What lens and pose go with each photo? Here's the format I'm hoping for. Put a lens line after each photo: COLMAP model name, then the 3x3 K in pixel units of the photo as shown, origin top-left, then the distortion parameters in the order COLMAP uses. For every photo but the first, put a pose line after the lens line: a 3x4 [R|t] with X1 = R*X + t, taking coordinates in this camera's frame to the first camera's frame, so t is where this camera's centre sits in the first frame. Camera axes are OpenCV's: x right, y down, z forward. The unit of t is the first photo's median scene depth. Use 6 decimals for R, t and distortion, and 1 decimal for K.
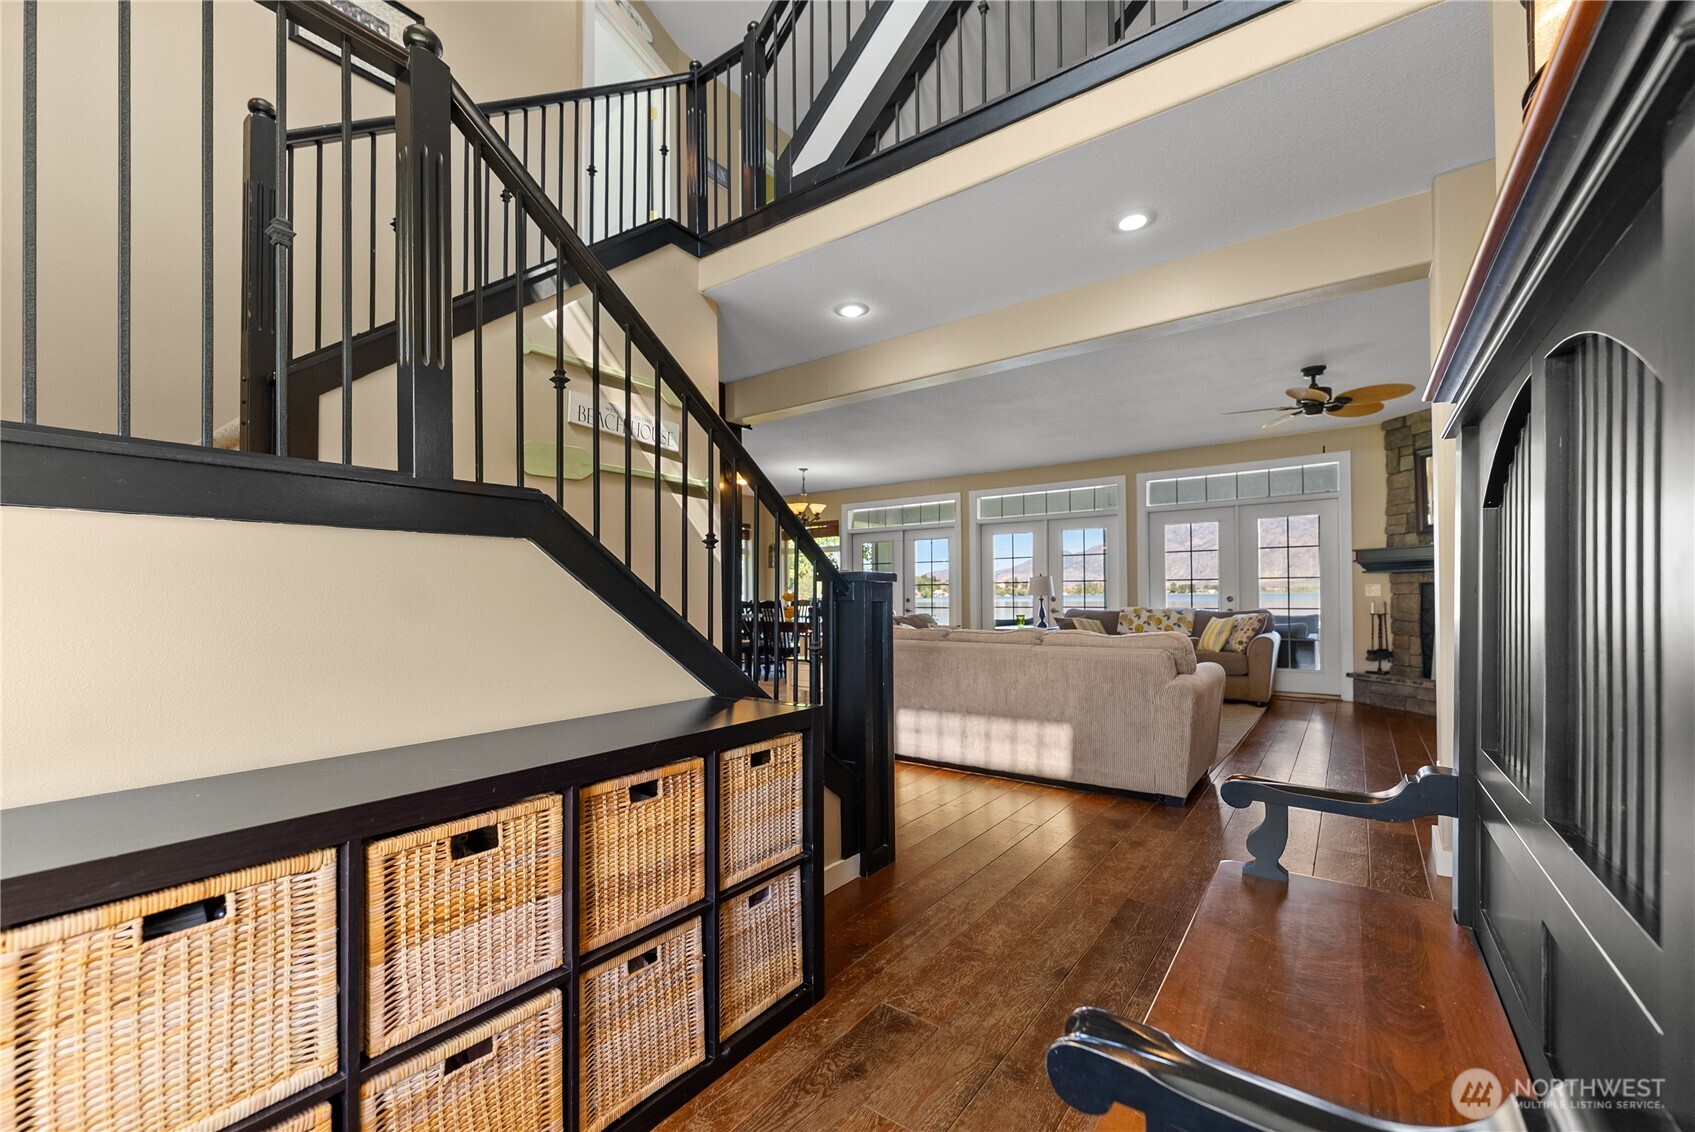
lens RADIAL K [[703.0, 0, 841.9], [0, 703.0, 582.3], [0, 0, 1]] dist [0.000576, 0.000033]
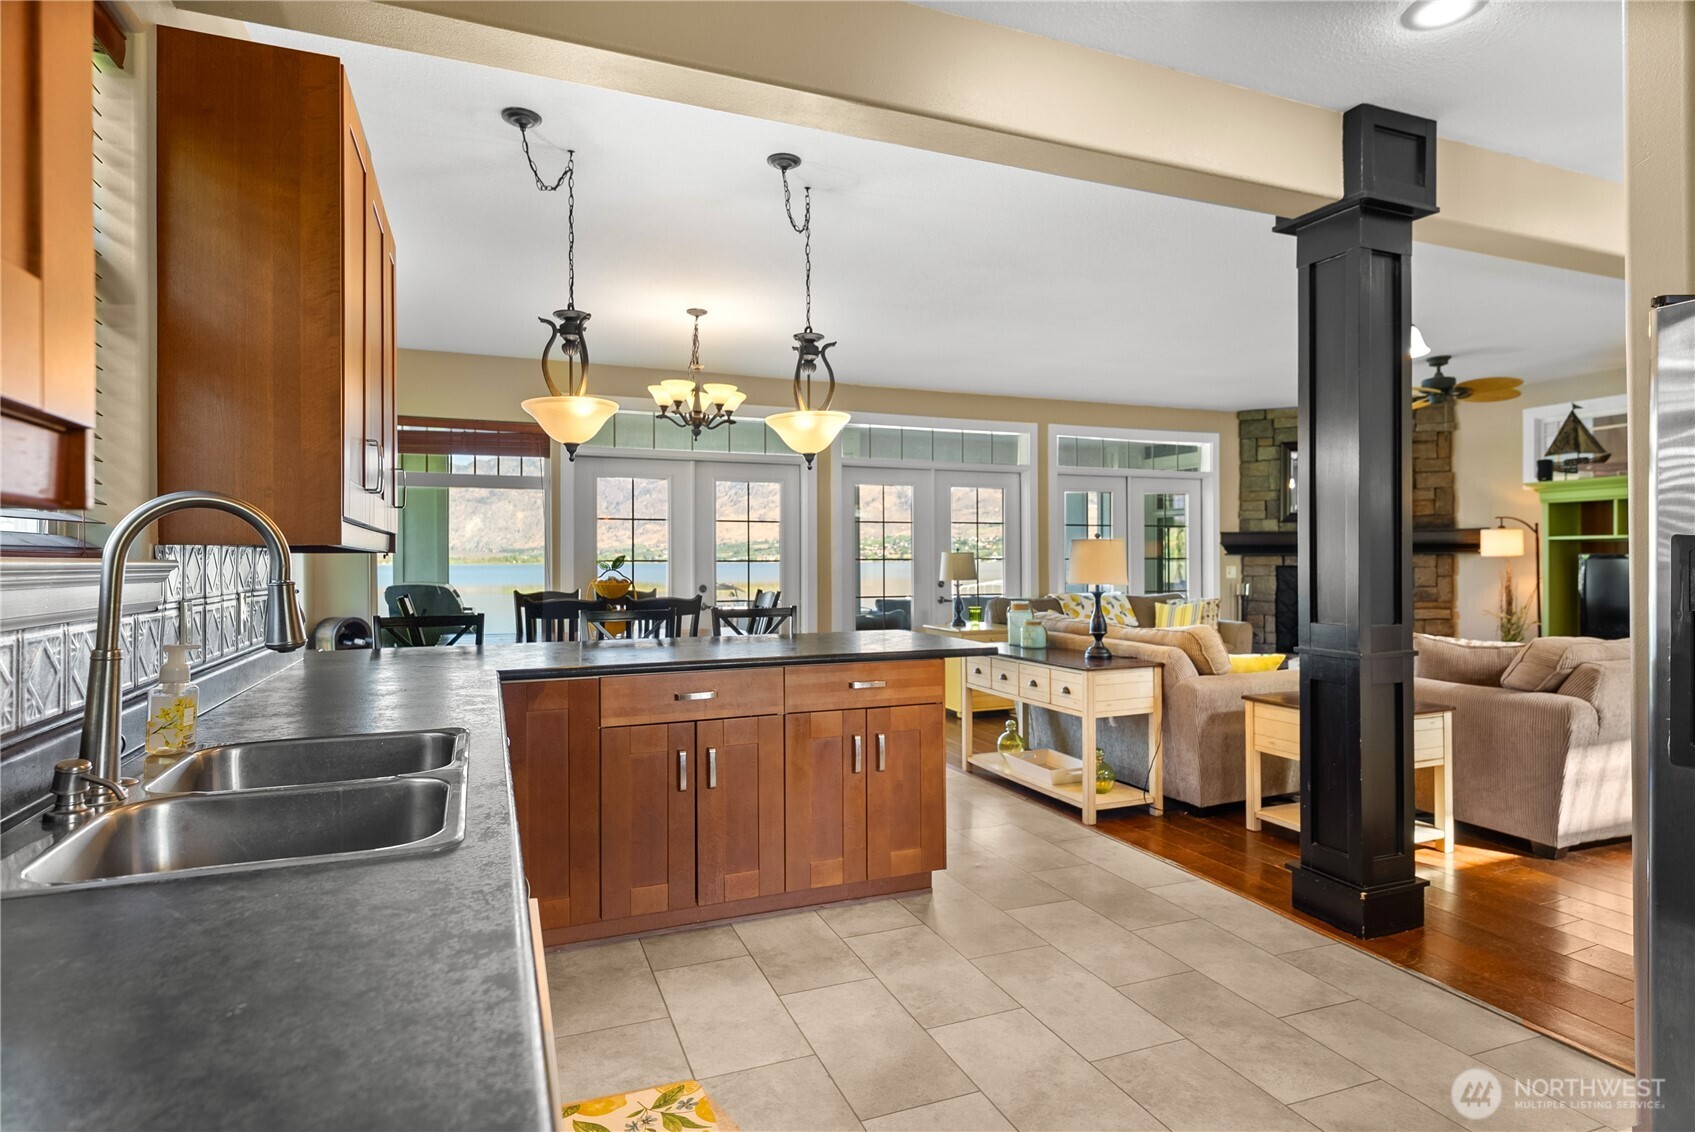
lens RADIAL K [[896.3, 0, 845.4], [0, 896.3, 558.5], [0, 0, 1]] dist [0.001131, -0.000824]
pose [[0.529377, 0.007412, 0.848354, -0.664965], [-0.019086, 0.999813, 0.003175, -0.002416], [-0.848172, -0.017873, 0.529420, 0.791274]]
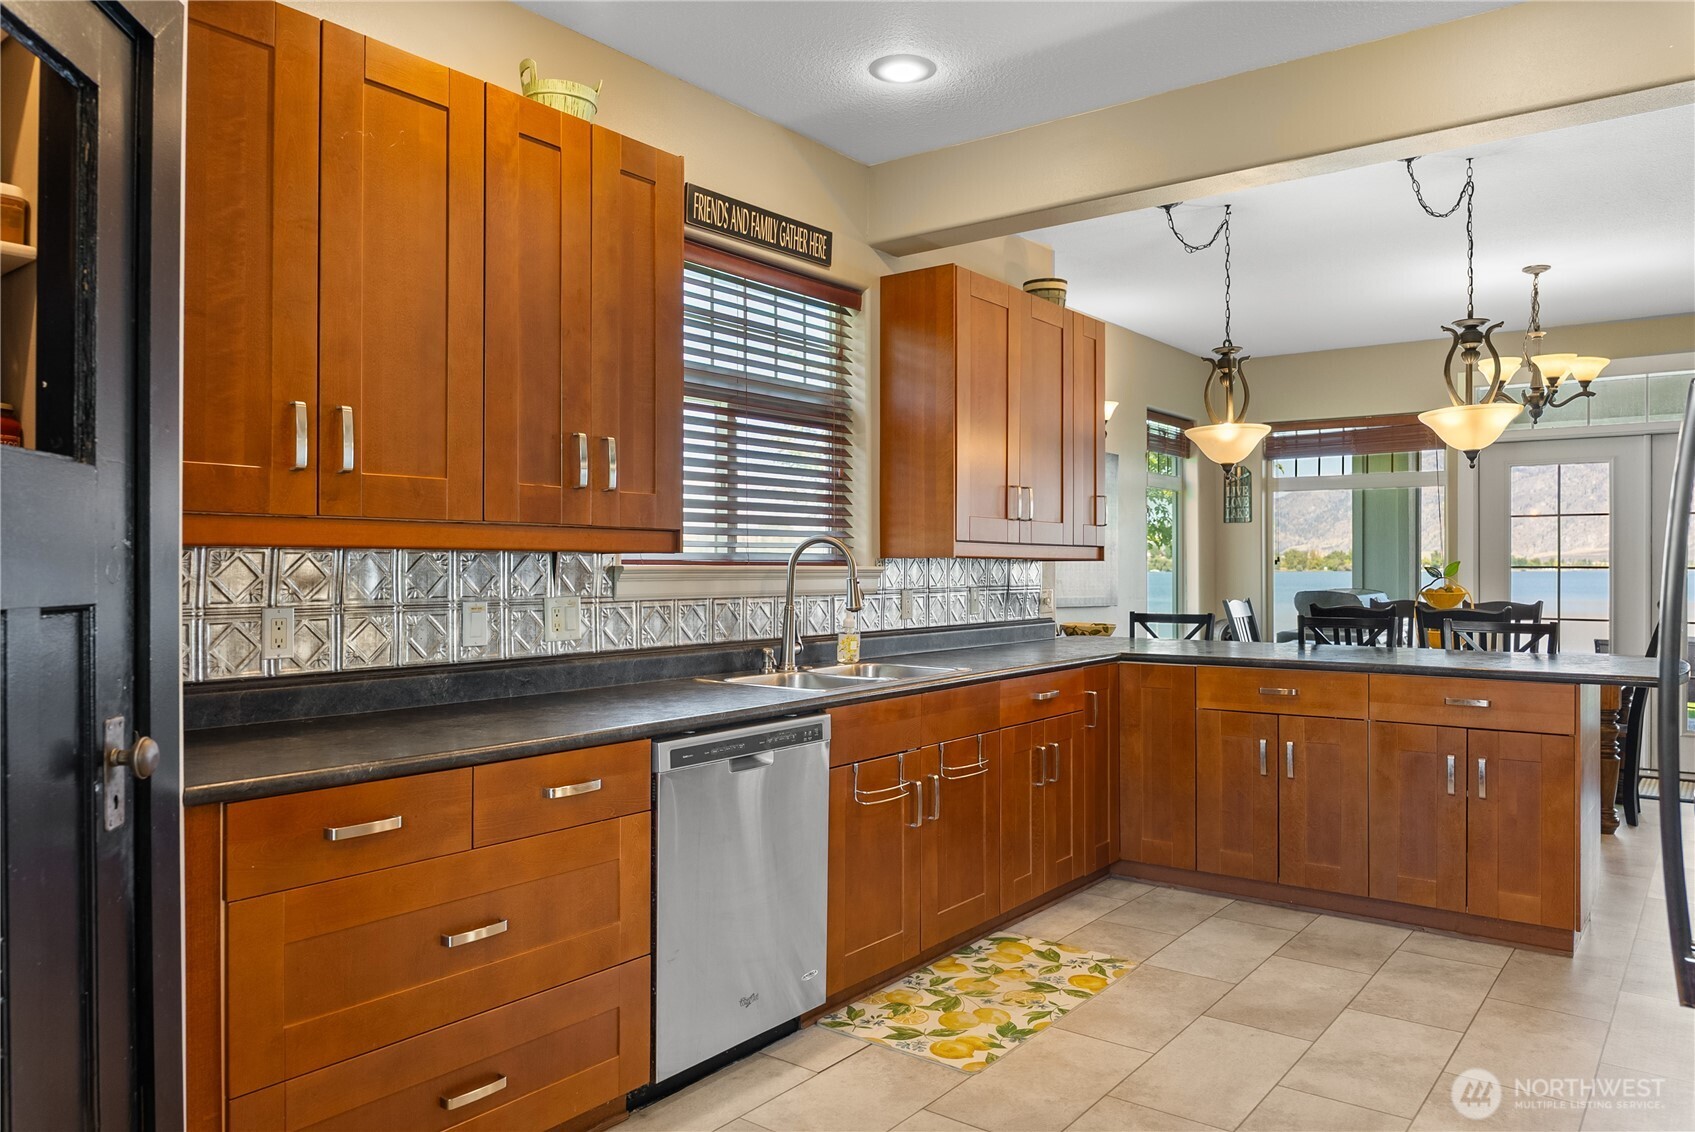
lens RADIAL K [[1161.9, 0, 865.1], [0, 1161.9, 566.7], [0, 0, 1]] dist [-0.005642, -0.003768]
pose [[0.999843, 0.007285, -0.016124, -0.537836], [-0.006925, 0.999727, 0.022308, -0.011852], [0.016282, -0.022193, 0.999621, 0.447030]]
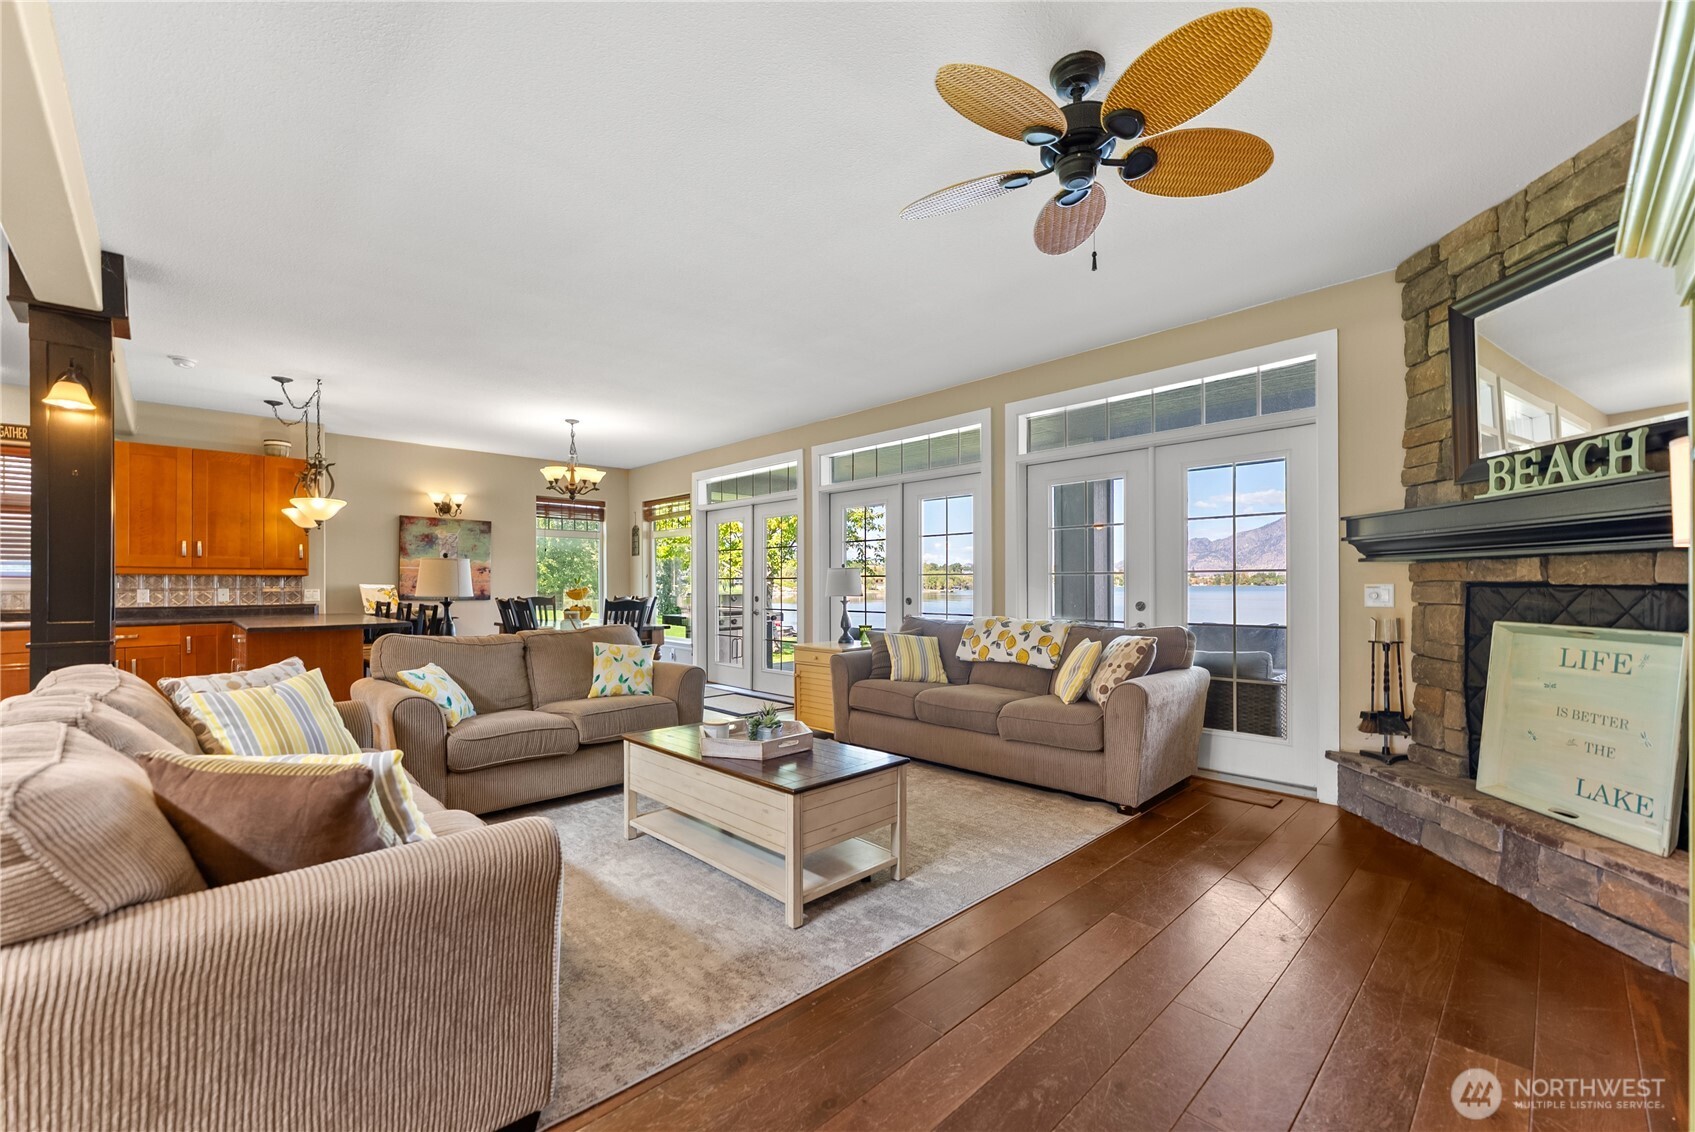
lens RADIAL K [[703.0, 0, 835.7], [0, 703.0, 577.3], [0, 0, 1]] dist [0.000576, 0.000033]
pose [[0.982892, 0.000824, -0.184179, 0.463364], [0.000843, 0.999959, 0.008974, -0.006878], [0.184179, -0.008976, 0.982852, 0.423438]]
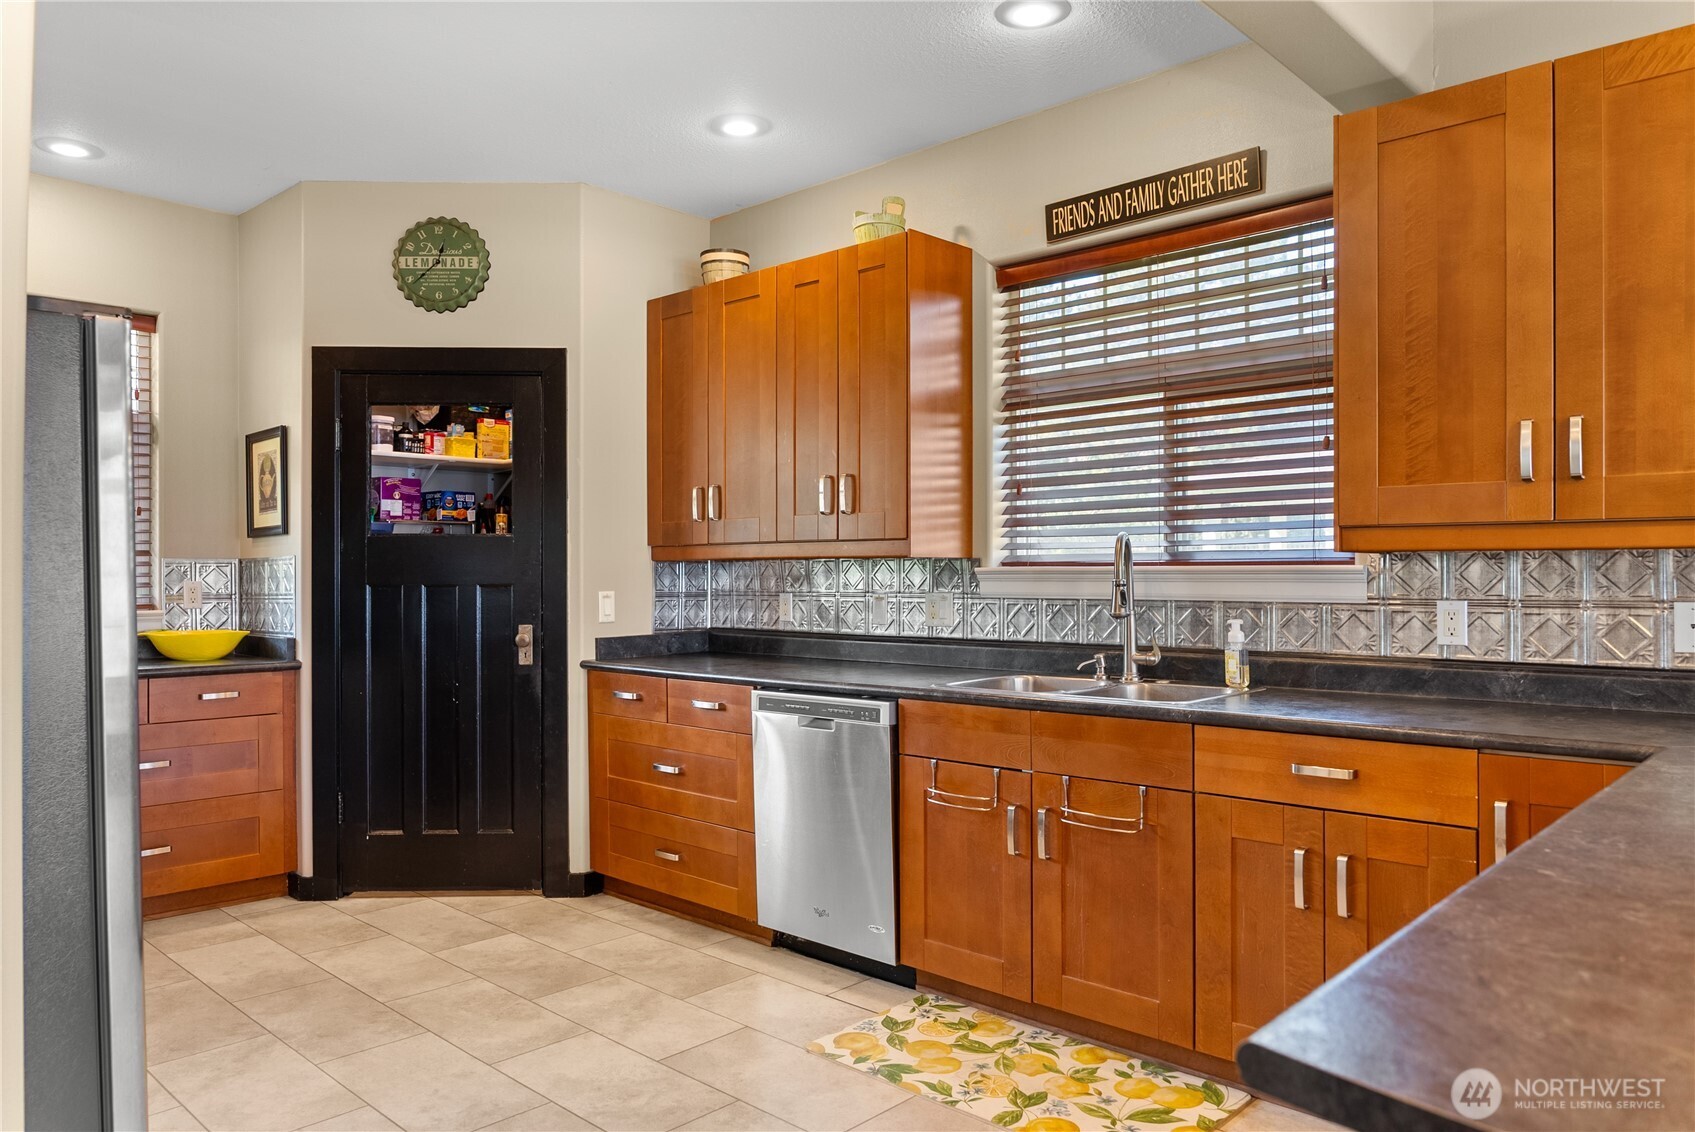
lens RADIAL K [[1161.9, 0, 848.2], [0, 1161.9, 576.2], [0, 0, 1]] dist [-0.005642, -0.003768]
pose [[-0.121070, 0.014313, -0.992541, -0.068668], [0.026260, 0.999592, 0.011211, -0.004410], [0.992297, -0.024707, -0.121396, 0.937462]]
